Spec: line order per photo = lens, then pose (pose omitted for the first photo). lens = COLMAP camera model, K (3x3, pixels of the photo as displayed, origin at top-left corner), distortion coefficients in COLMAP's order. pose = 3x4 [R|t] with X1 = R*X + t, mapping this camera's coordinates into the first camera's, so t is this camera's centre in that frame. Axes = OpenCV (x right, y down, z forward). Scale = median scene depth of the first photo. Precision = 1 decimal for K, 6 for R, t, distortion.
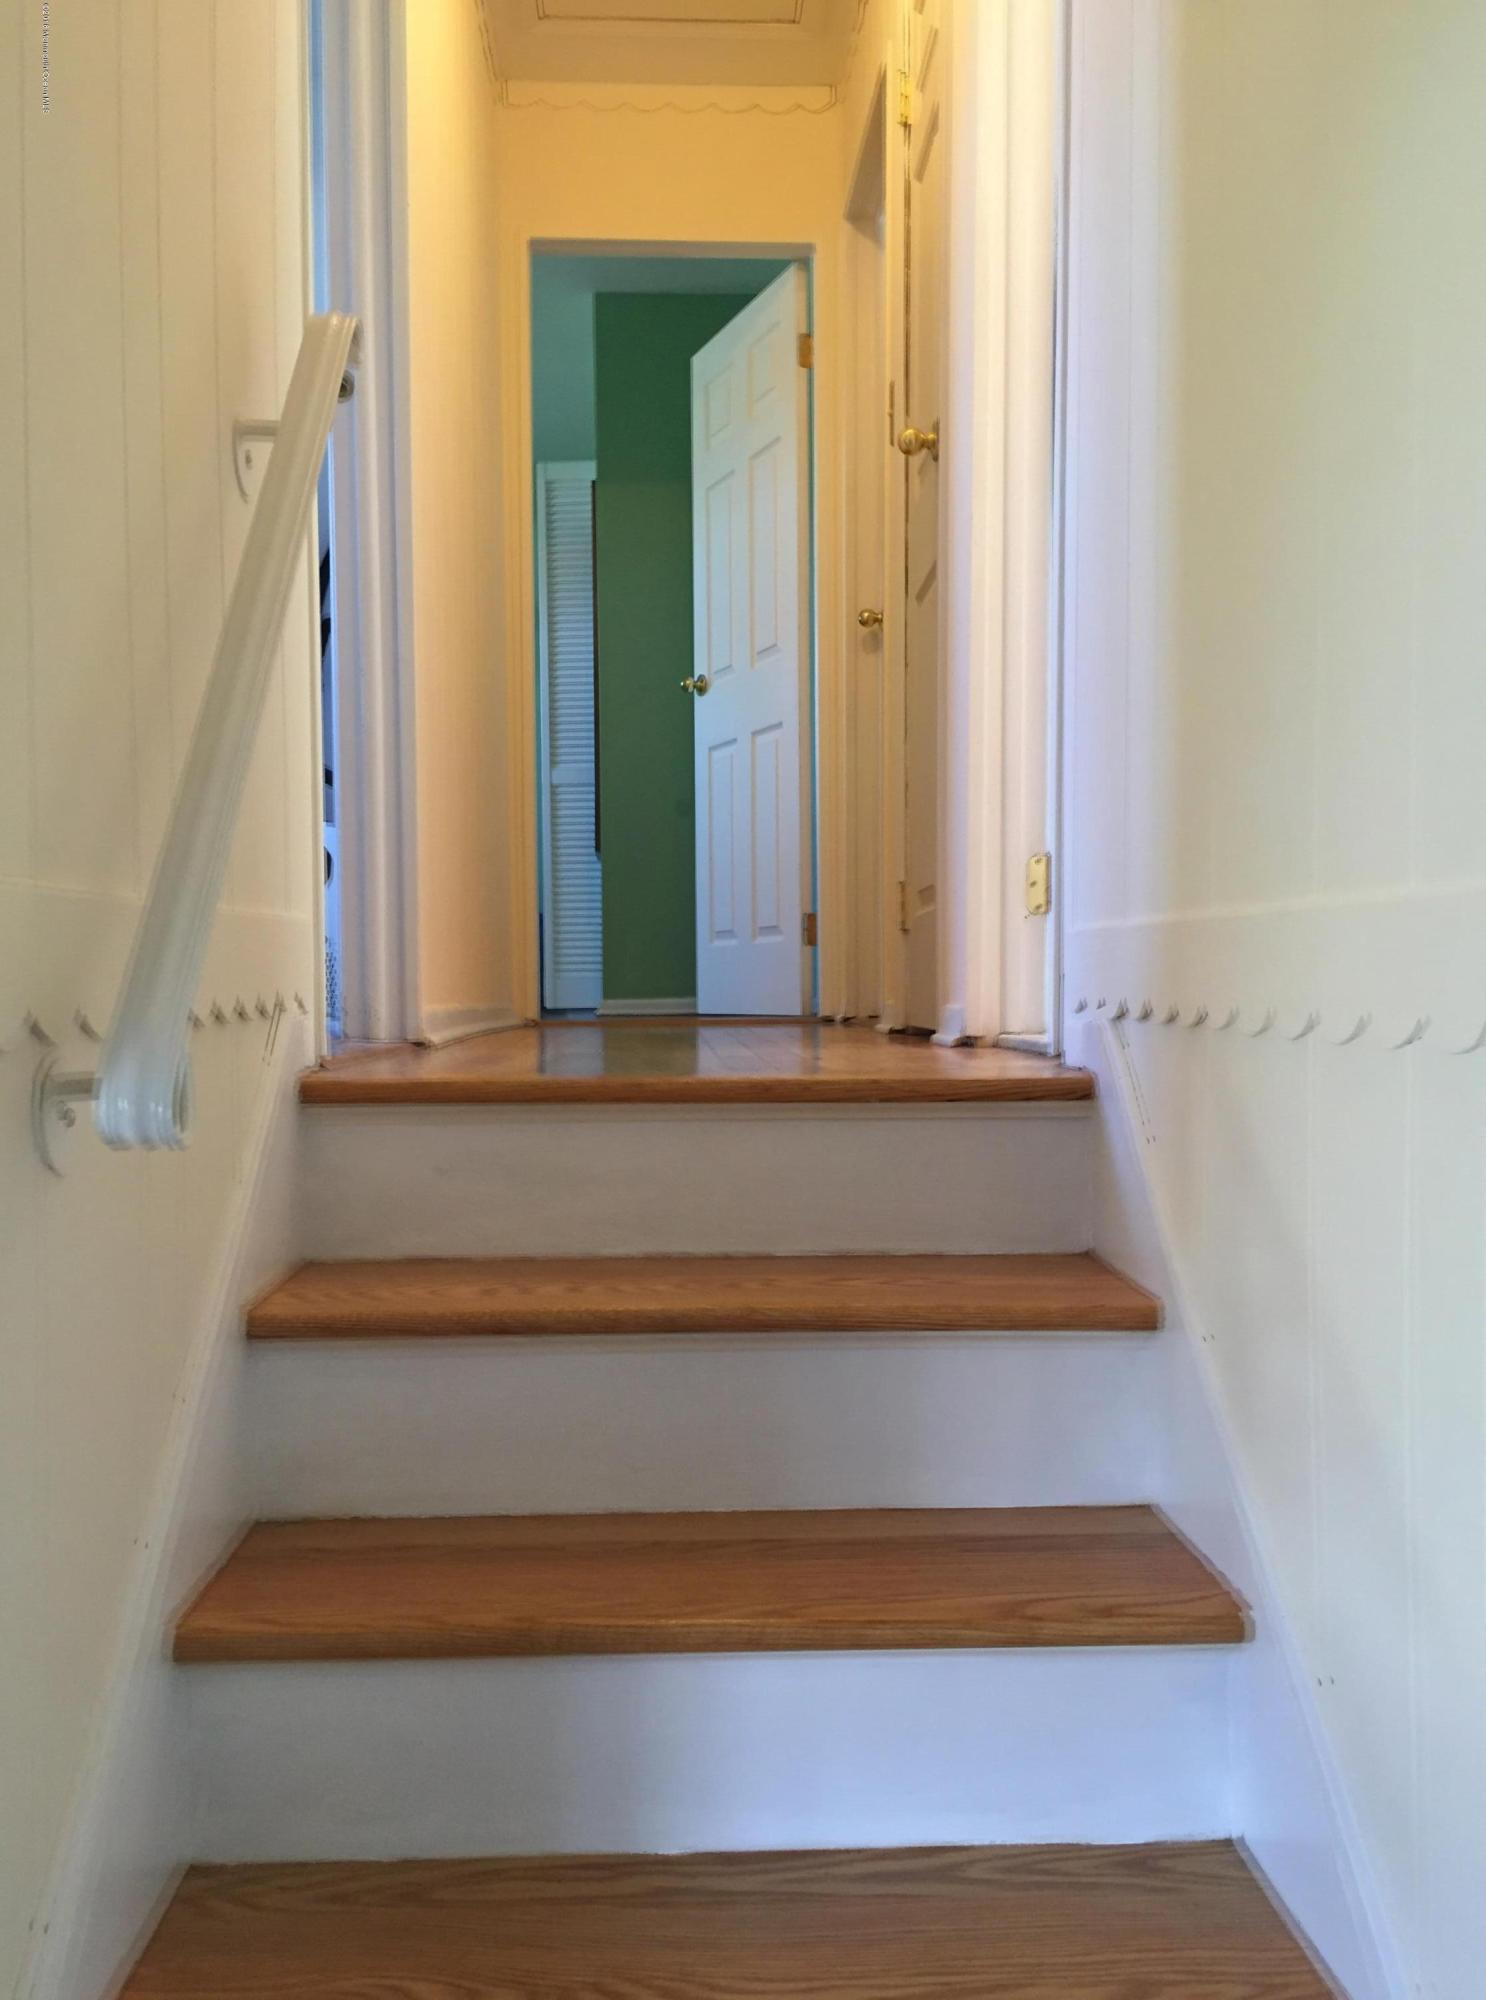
lens RADIAL K [[1698.3, 0, 743.0], [0, 1698.3, 1000.0], [0, 0, 1]] dist [0.051759, -0.001818]
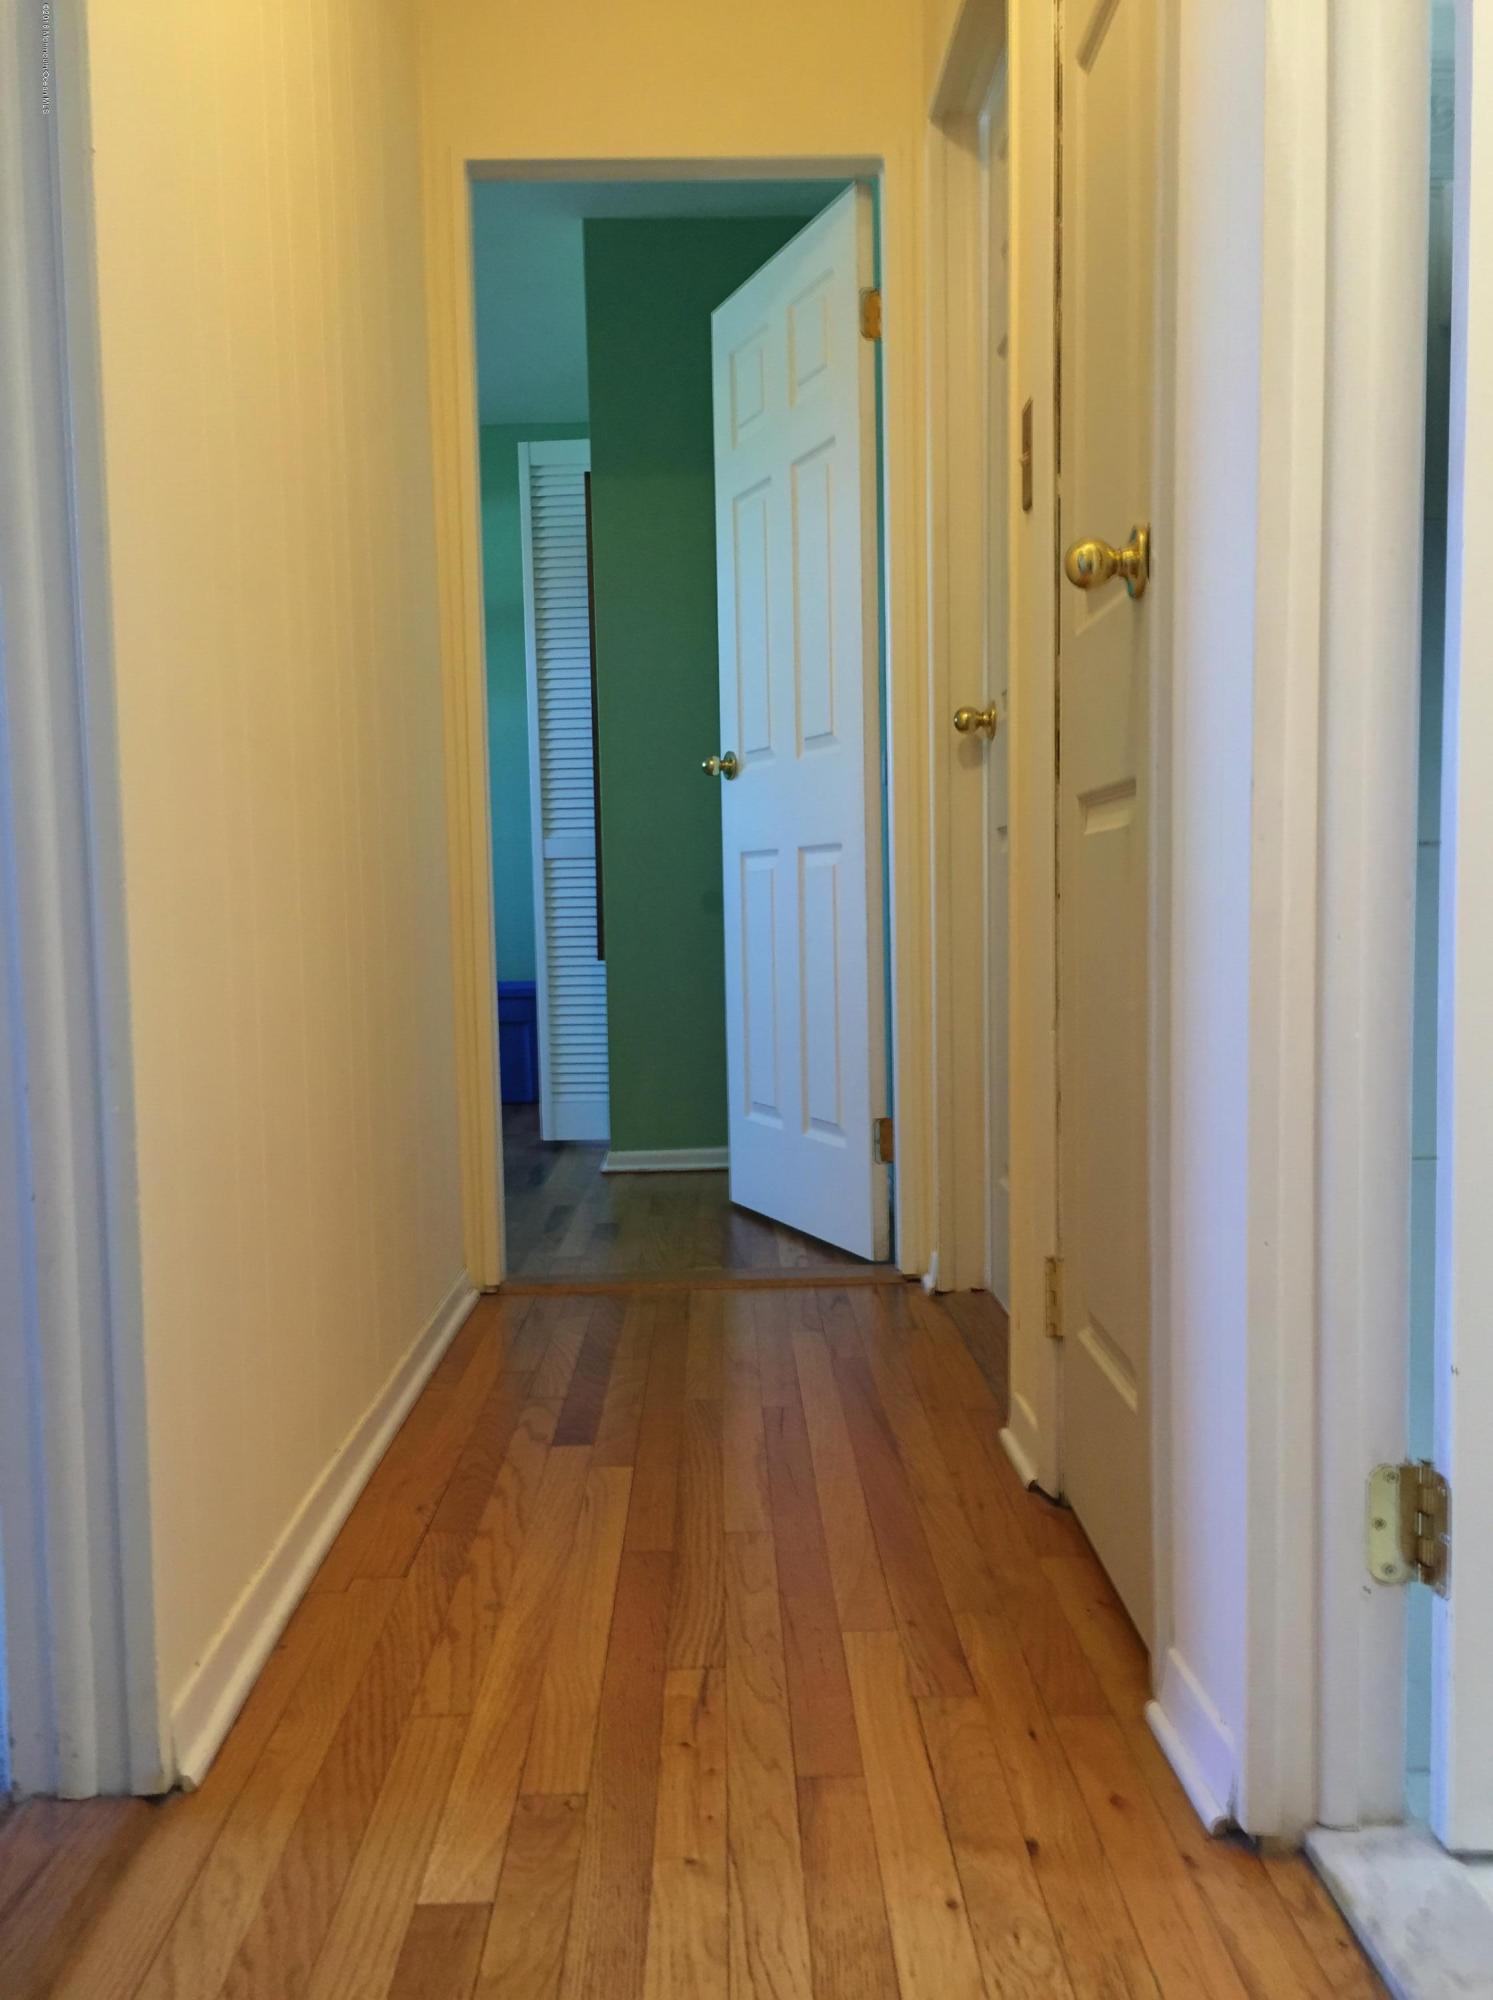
lens RADIAL K [[1726.4, 0, 746.5], [0, 1726.4, 1000.0], [0, 0, 1]] dist [0.103852, -0.174512]
pose [[0.999560, -0.010962, -0.027549, 0.002568], [0.012281, 0.998764, 0.048160, -0.133369], [0.026987, -0.048477, 0.998460, 0.272592]]
